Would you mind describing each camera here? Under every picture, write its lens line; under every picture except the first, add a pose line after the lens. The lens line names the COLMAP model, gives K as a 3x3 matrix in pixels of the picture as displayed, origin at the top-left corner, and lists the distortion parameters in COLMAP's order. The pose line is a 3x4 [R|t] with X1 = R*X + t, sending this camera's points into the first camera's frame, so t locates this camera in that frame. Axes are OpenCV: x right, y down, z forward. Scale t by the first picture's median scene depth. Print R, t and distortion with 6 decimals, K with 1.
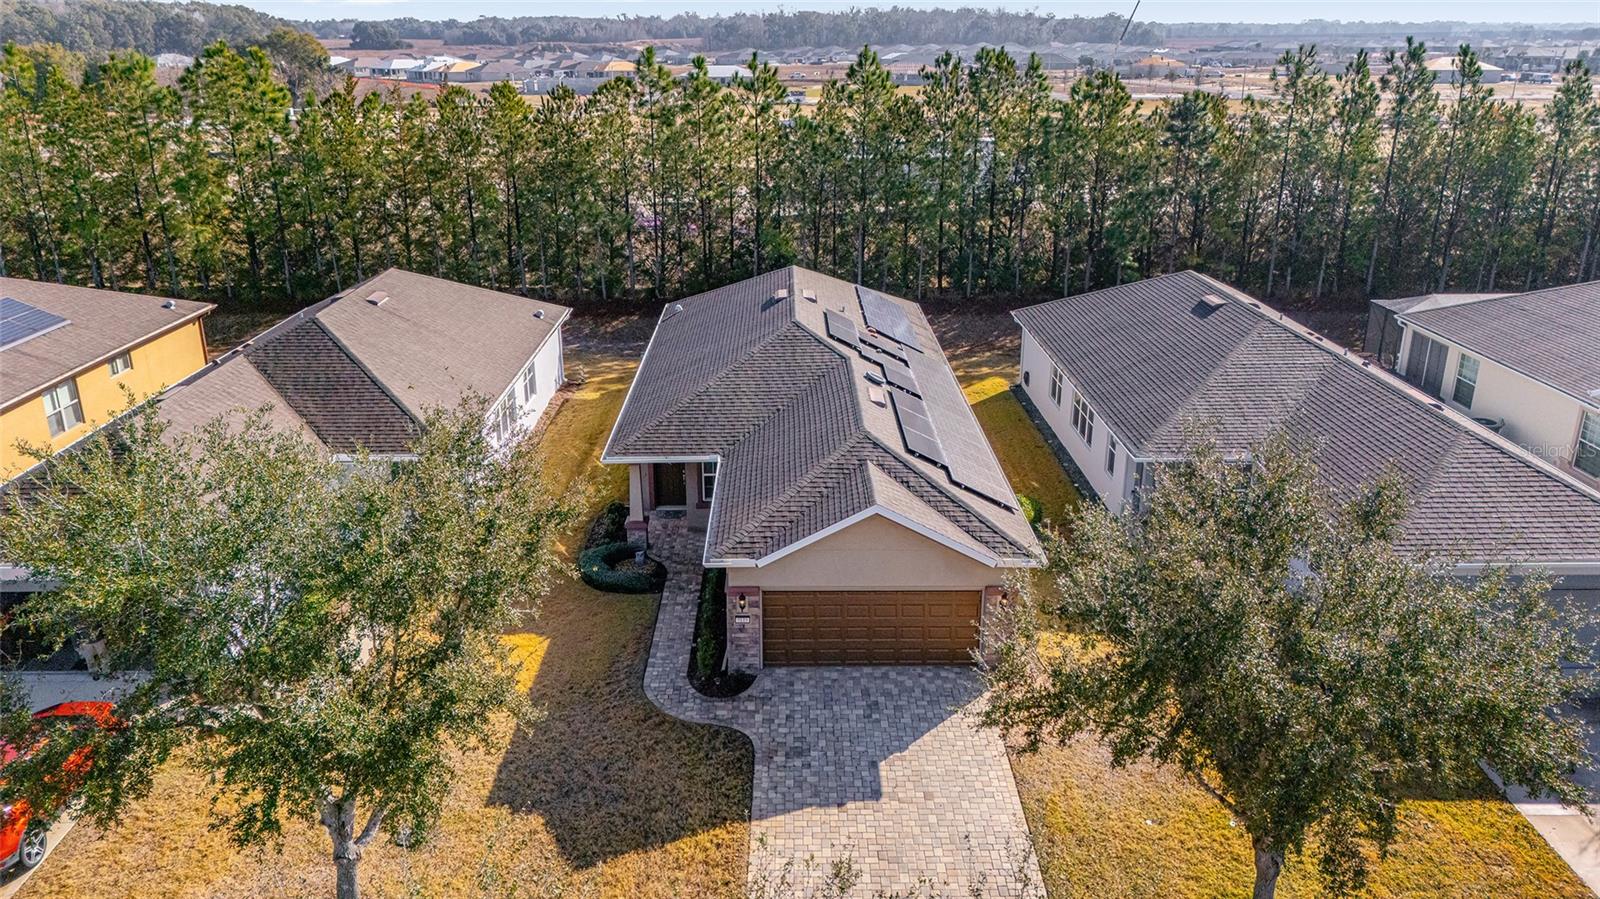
lens RADIAL K [[1162.1, 0, 792.9], [0, 1162.1, 453.6], [0, 0, 1]] dist [0.117759, -0.158548]
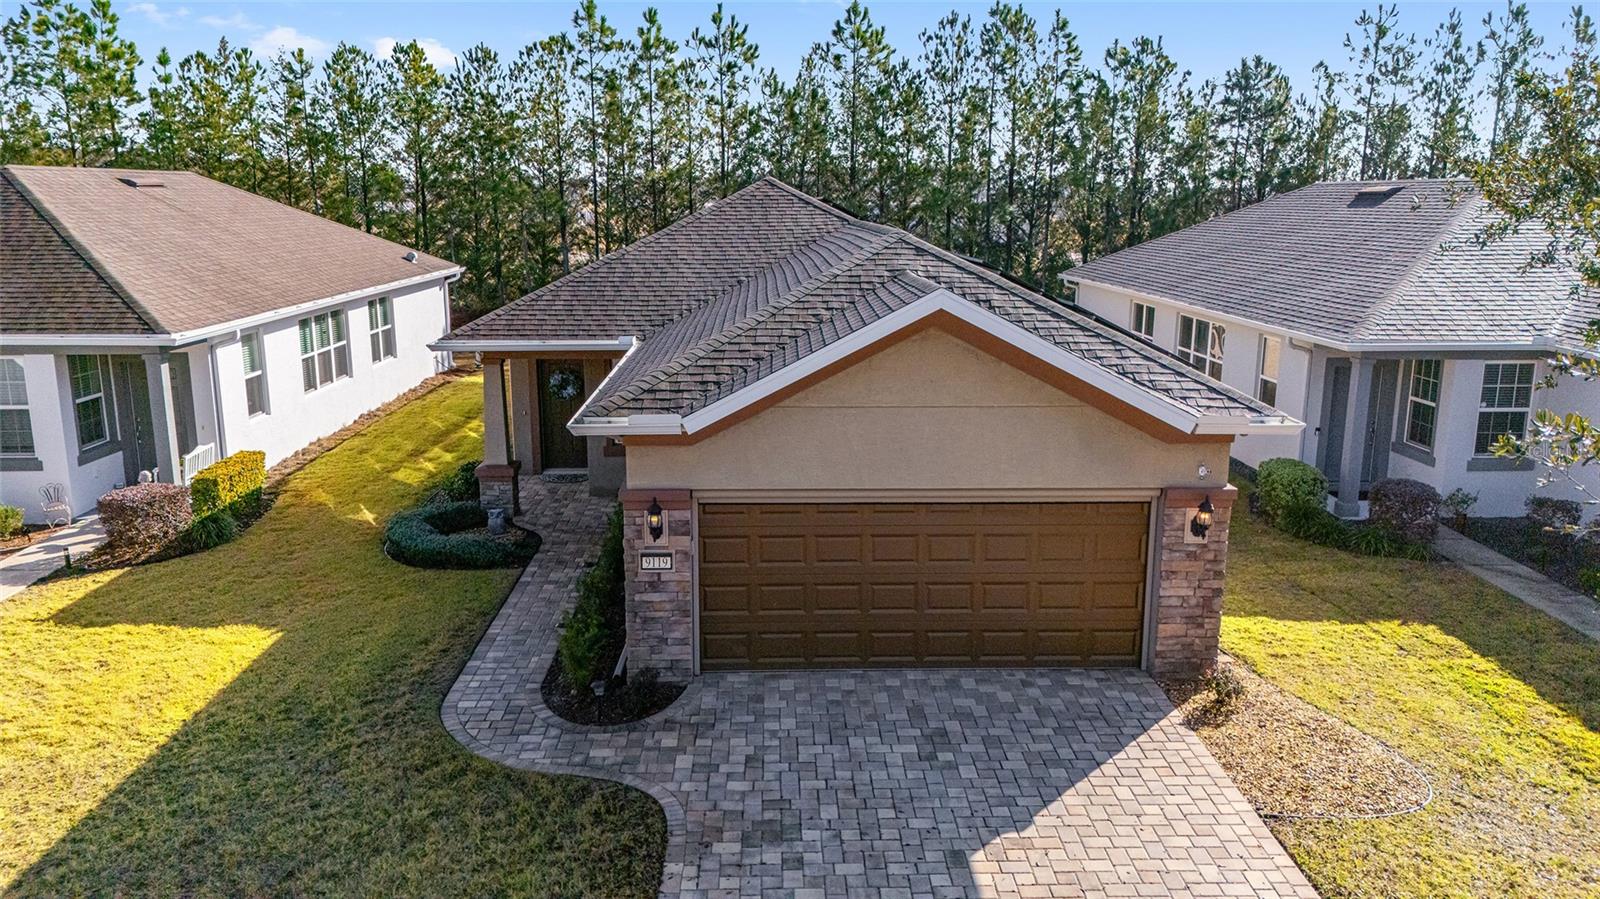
lens RADIAL K [[1166.5, 0, 795.4], [0, 1166.5, 443.1], [0, 0, 1]] dist [0.079830, -0.076367]
pose [[0.999735, -0.000270, 0.023033, 0.002769], [0.003387, 0.990788, -0.135381, 0.158825], [-0.022785, 0.135423, 0.990526, 0.515278]]
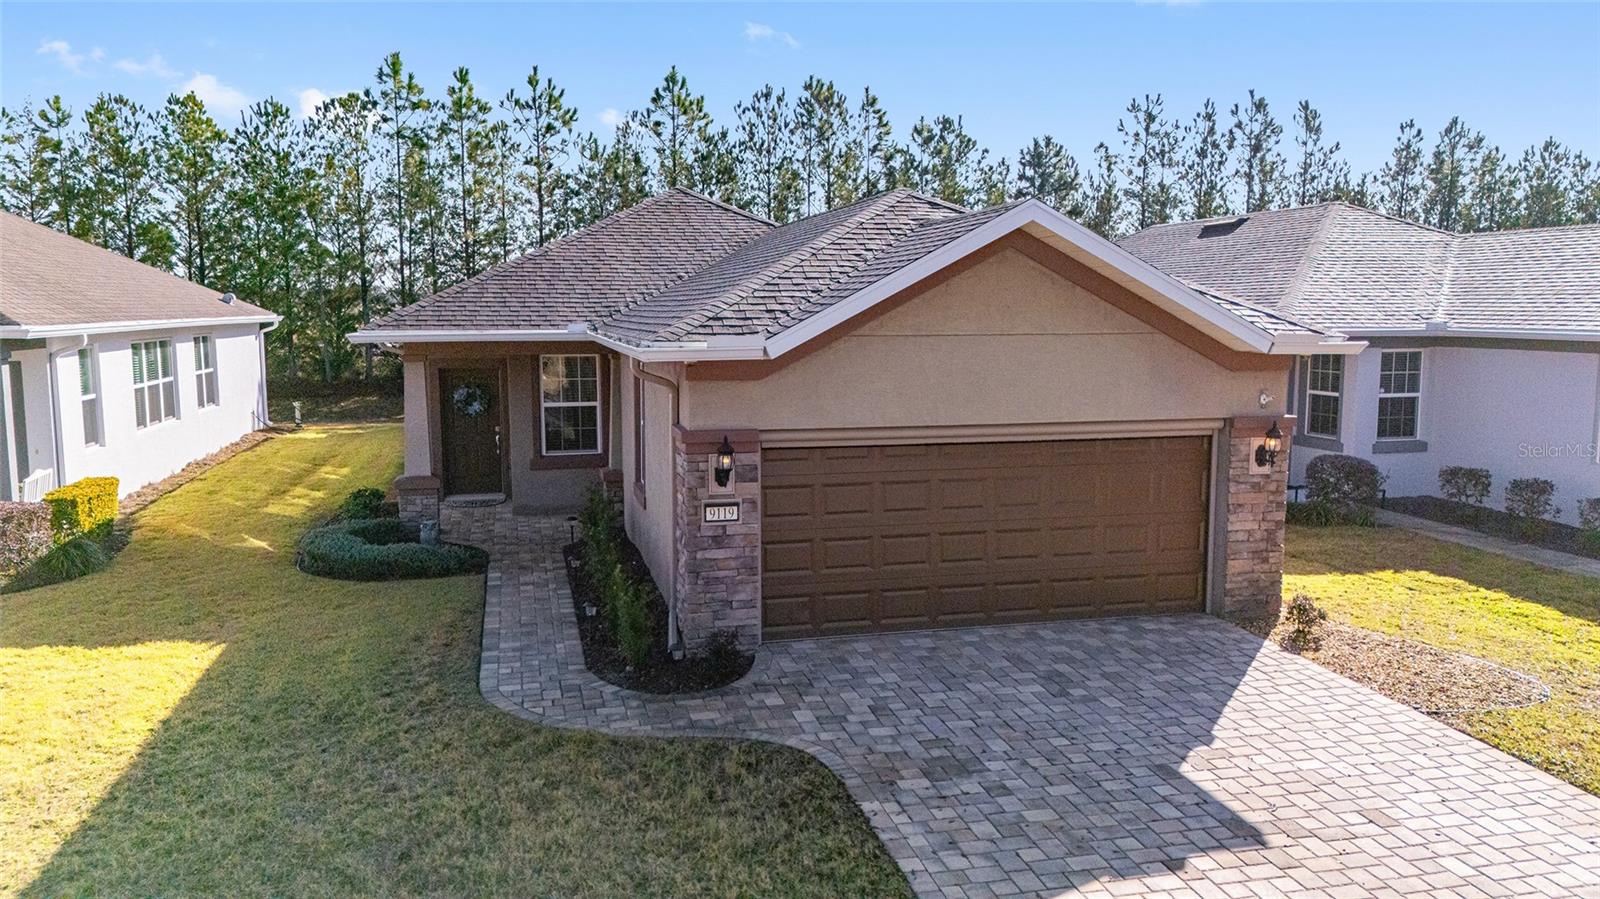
lens RADIAL K [[1166.5, 0, 795.4], [0, 1166.5, 443.1], [0, 0, 1]] dist [0.079830, -0.076367]
pose [[0.972790, -0.025300, 0.230302, -0.114186], [0.076692, 0.973145, -0.217042, 0.211706], [-0.218626, 0.228798, 0.948606, 0.581673]]
